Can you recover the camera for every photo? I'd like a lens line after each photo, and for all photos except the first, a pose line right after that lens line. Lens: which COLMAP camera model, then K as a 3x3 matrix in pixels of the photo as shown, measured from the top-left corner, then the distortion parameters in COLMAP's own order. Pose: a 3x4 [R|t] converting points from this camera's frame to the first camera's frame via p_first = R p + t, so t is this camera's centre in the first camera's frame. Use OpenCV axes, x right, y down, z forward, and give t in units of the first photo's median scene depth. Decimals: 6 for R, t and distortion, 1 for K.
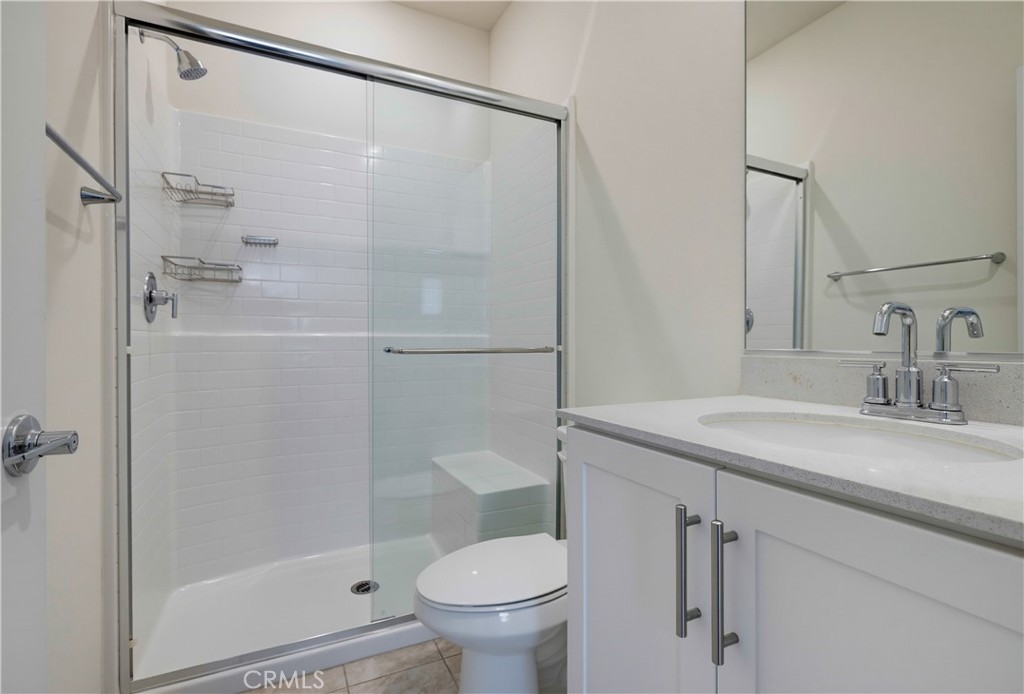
lens RADIAL K [[481.5, 0, 510.0], [0, 481.5, 350.2], [0, 0, 1]] dist [-0.000188, -0.000064]
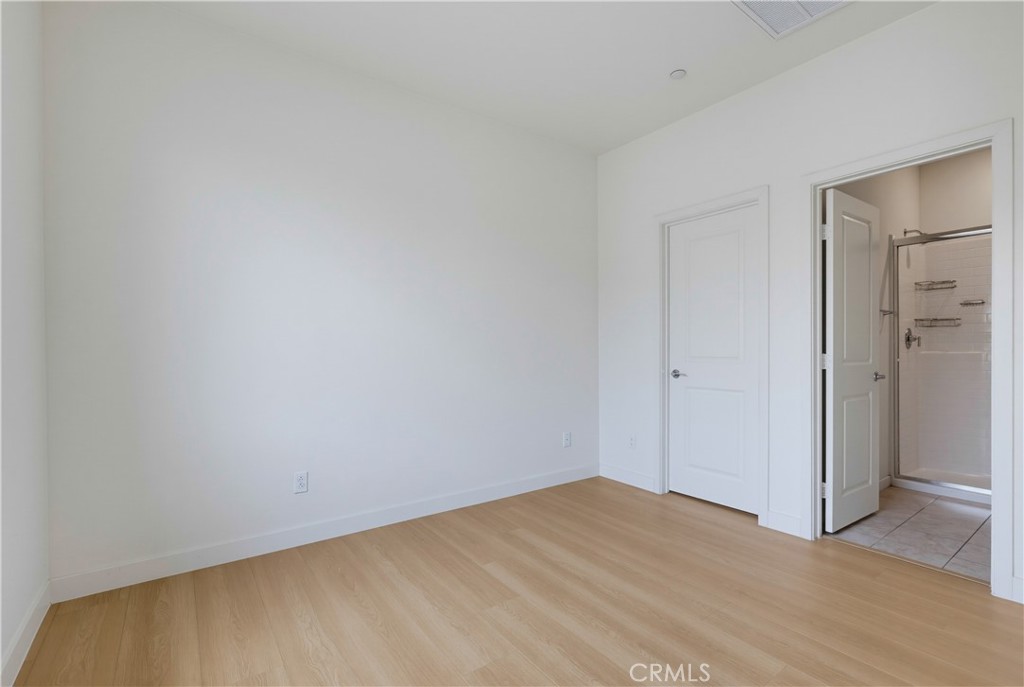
lens RADIAL K [[459.2, 0, 512.8], [0, 459.2, 345.5], [0, 0, 1]] dist [0.016751, 0.000345]
pose [[0.194314, -0.006224, -0.980920, 1.043000], [-0.006959, 0.999946, -0.007724, -0.041365], [0.980915, 0.008327, 0.194260, -1.262034]]
